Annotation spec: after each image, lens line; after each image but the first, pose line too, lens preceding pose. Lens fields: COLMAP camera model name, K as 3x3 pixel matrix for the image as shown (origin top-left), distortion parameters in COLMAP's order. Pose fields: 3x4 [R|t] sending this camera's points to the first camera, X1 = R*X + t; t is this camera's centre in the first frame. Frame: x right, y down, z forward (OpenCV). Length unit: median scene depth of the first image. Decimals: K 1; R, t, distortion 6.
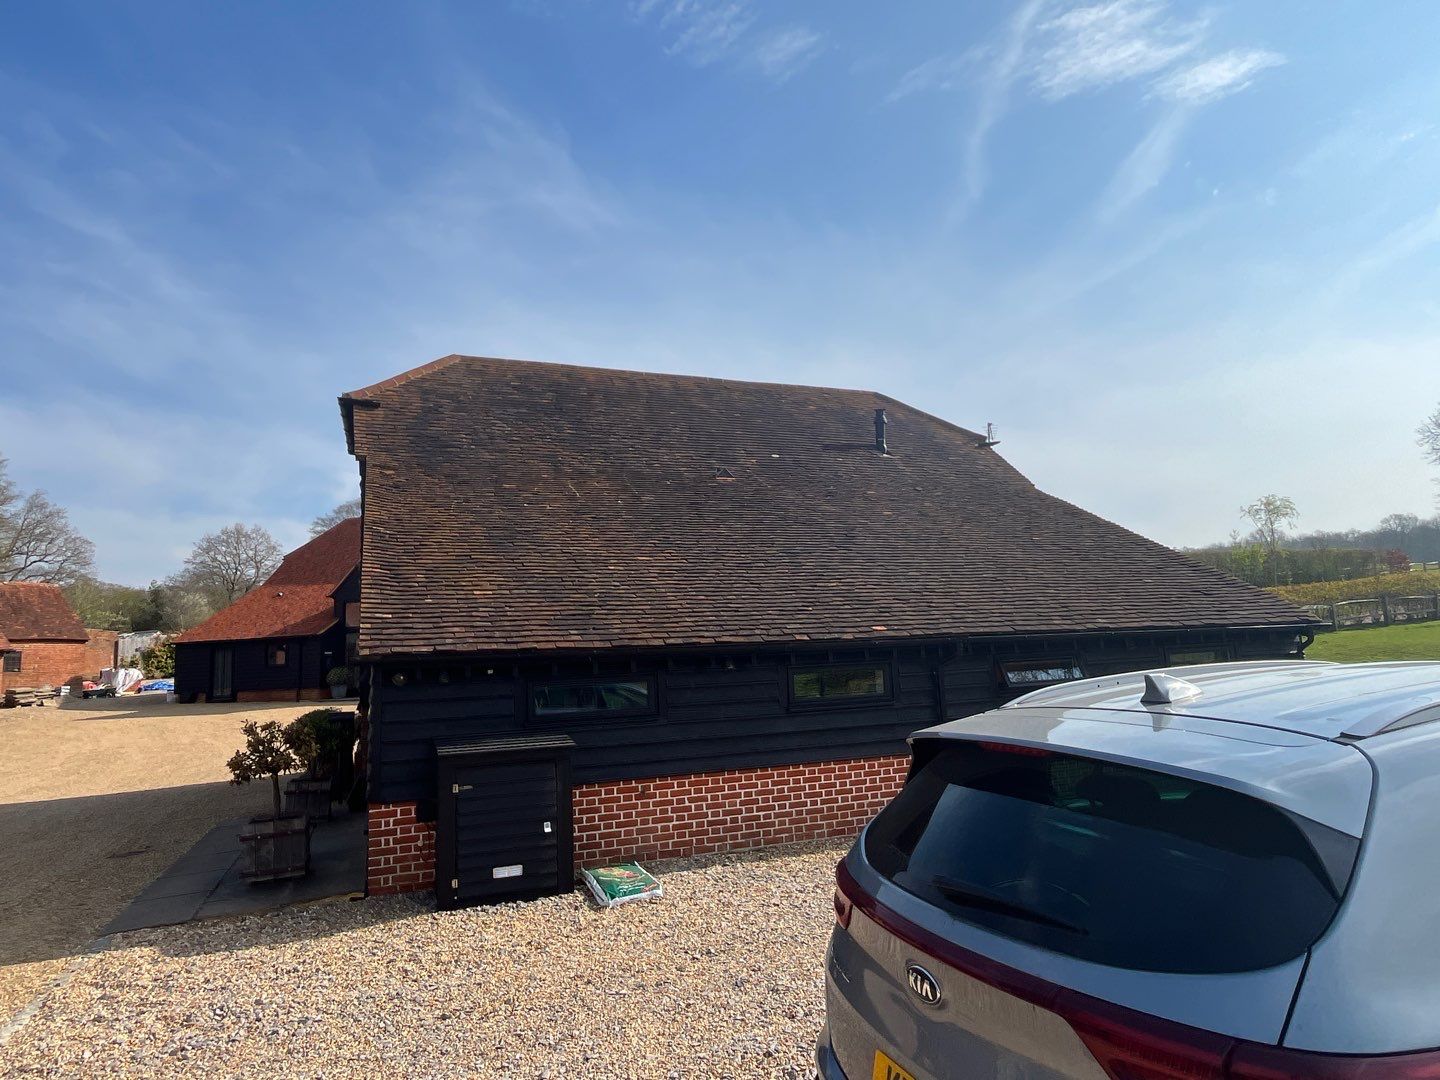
lens RADIAL K [[860.1, 0, 720.0], [0, 860.1, 540.0], [0, 0, 1]] dist [-0.002142, -0.000244]
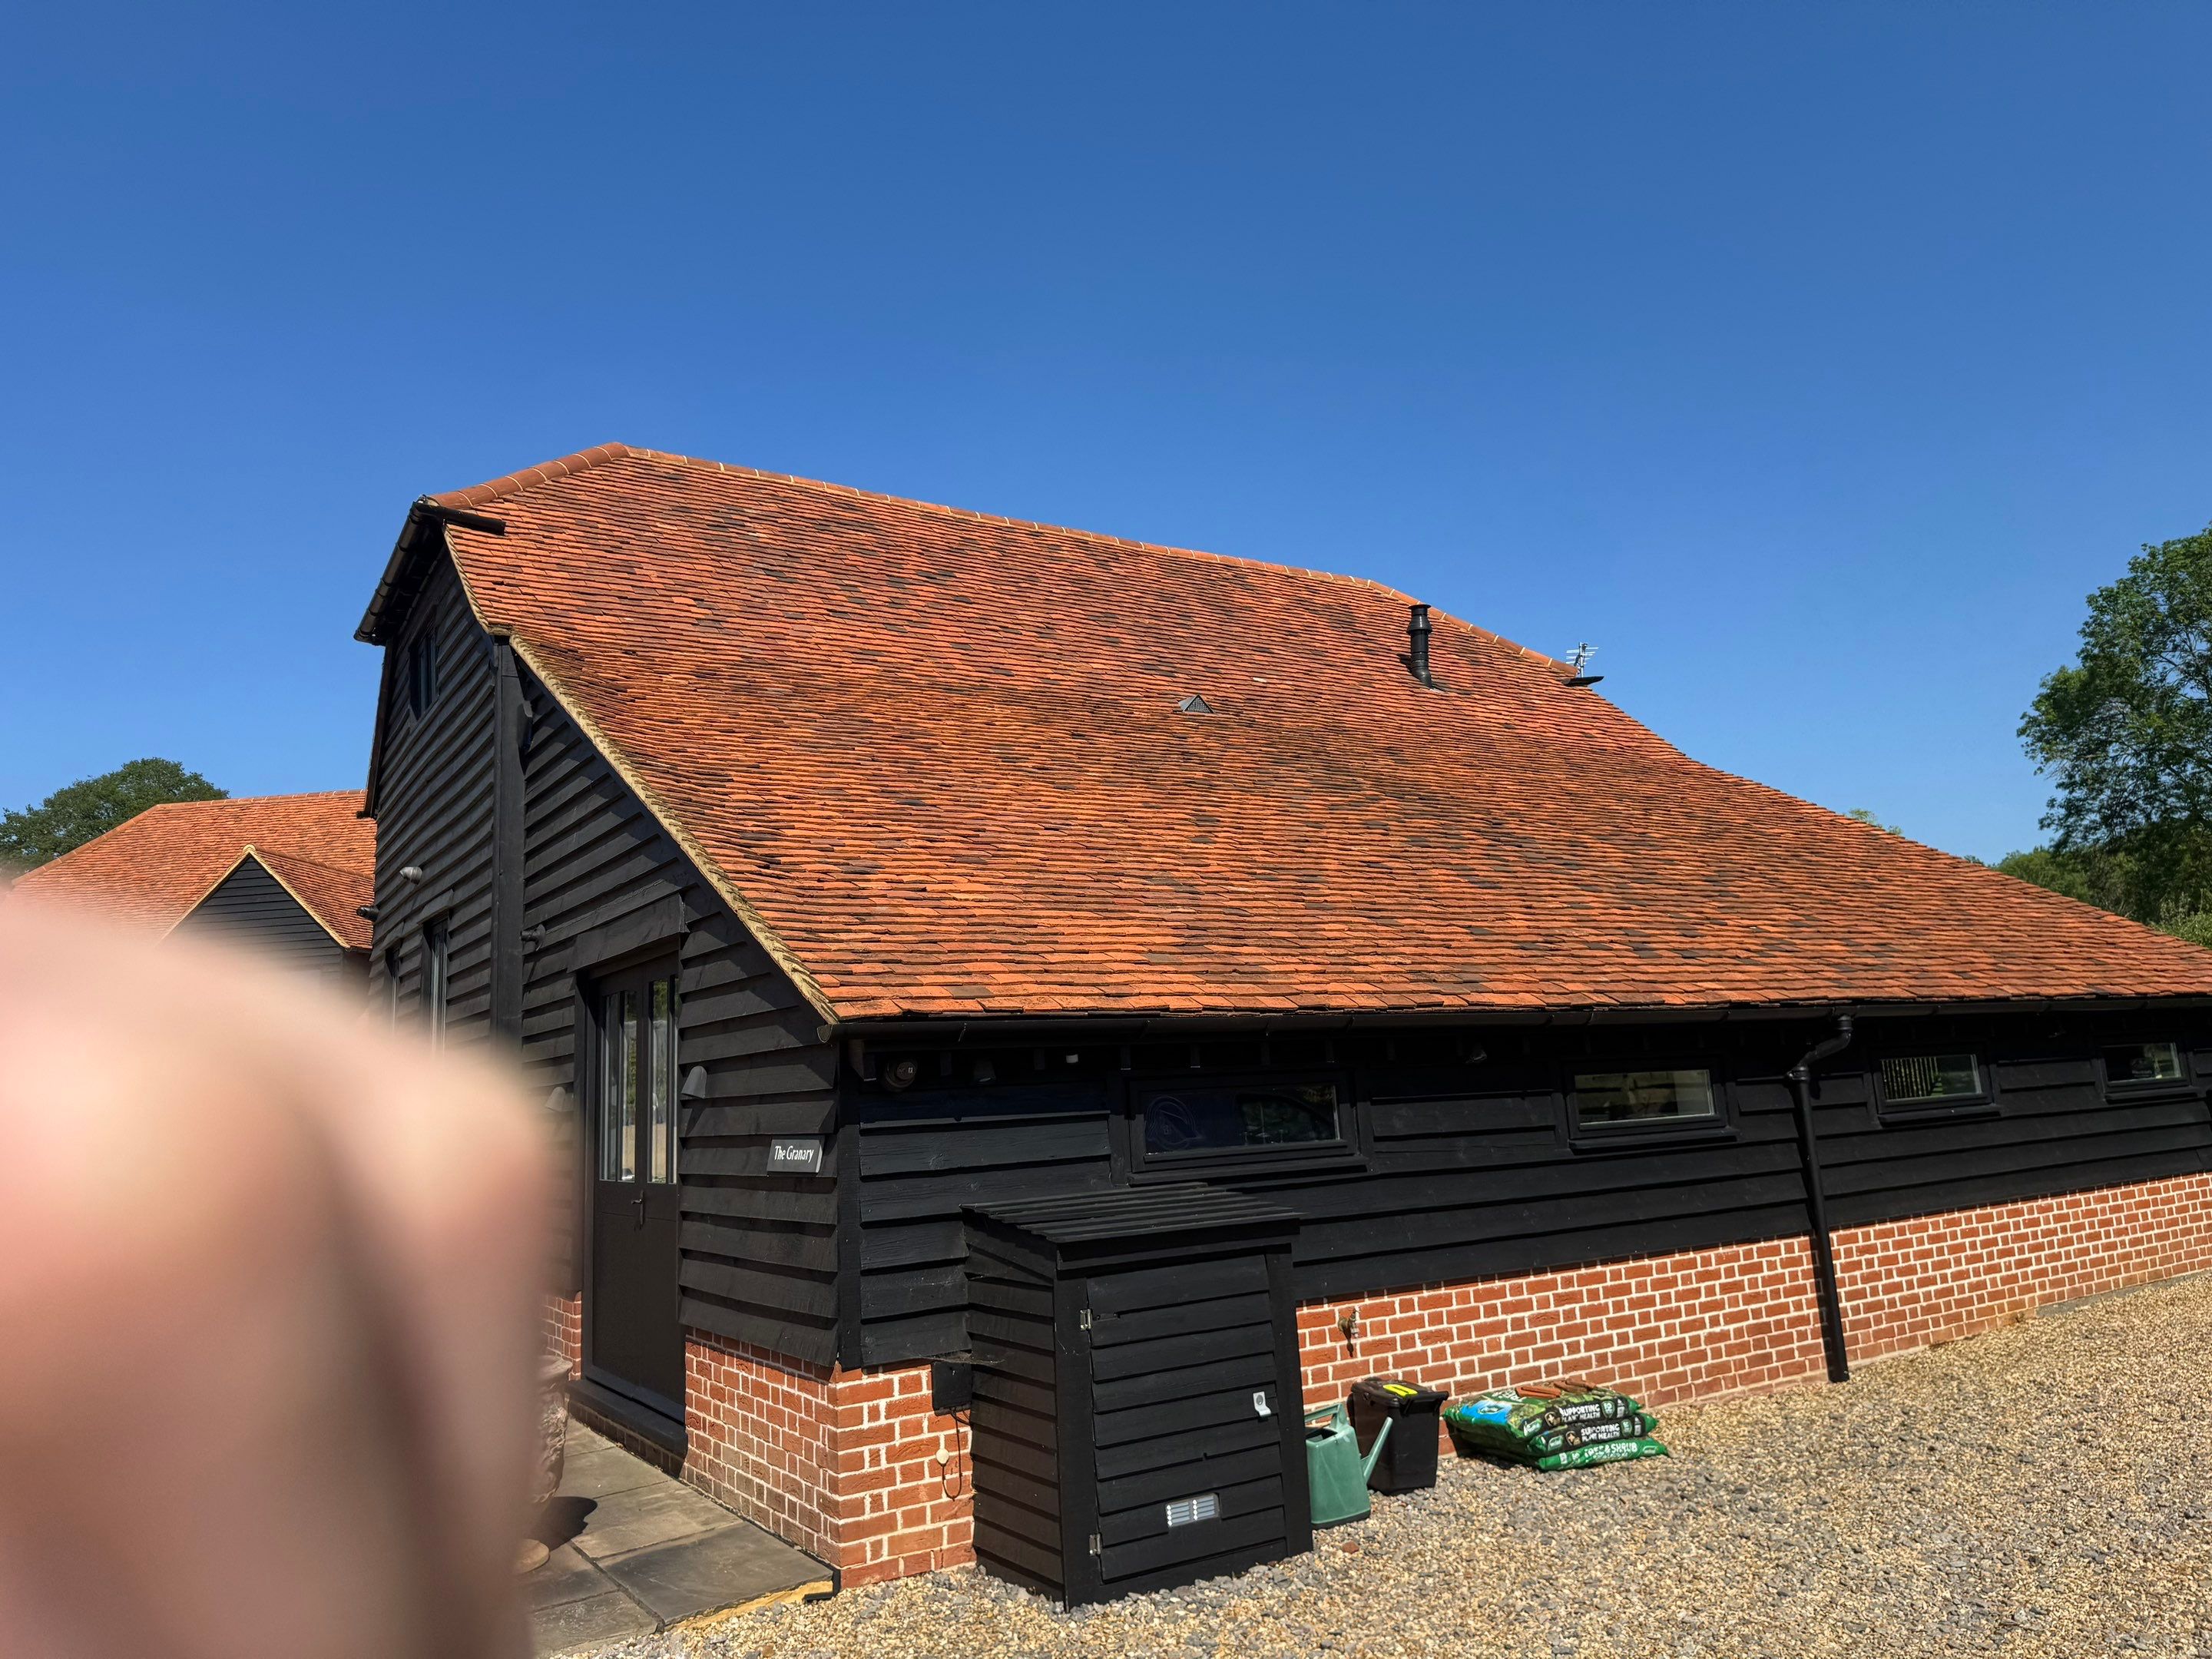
lens RADIAL K [[1551.2, 0, 1106.0], [0, 1551.2, 829.5], [0, 0, 1]] dist [0.051415, -0.071701]
pose [[0.982502, 0.024038, 0.184692, -0.352497], [-0.016859, 0.999044, -0.040344, 0.056569], [-0.185485, 0.036525, 0.981968, 0.167984]]
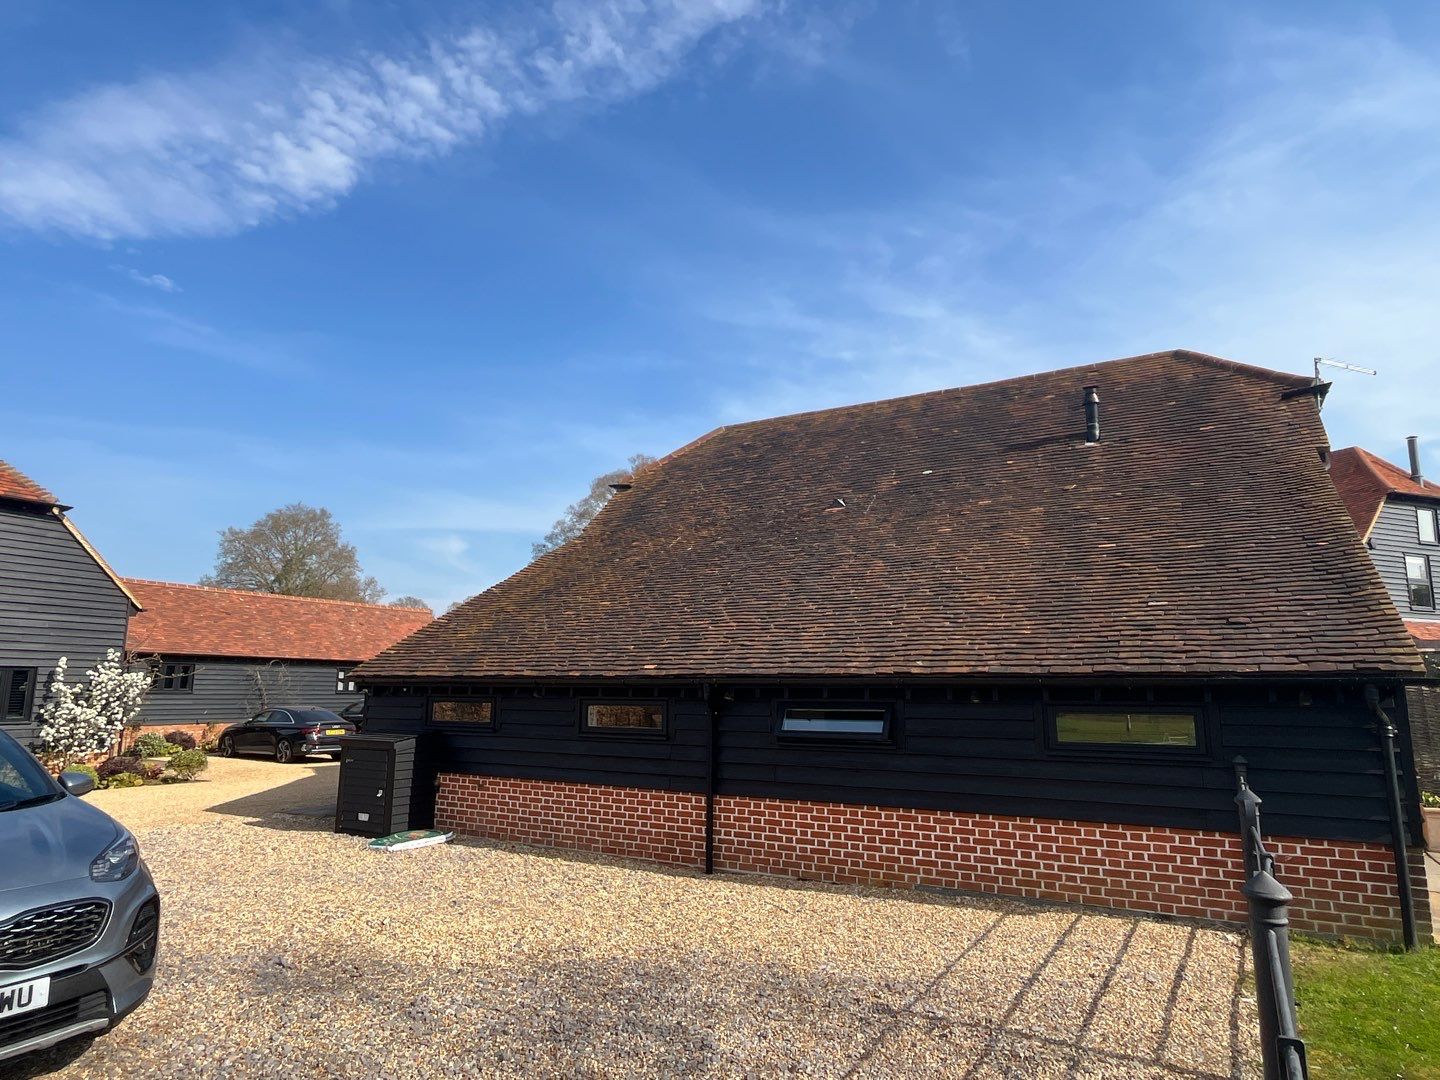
lens RADIAL K [[868.2, 0, 720.0], [0, 868.2, 540.0], [0, 0, 1]] dist [-0.001059, 0.001245]
pose [[0.612447, -0.086325, -0.785784, 1.144158], [0.076421, 0.995829, -0.049838, 0.007990], [0.786809, -0.029527, 0.616490, 0.435234]]
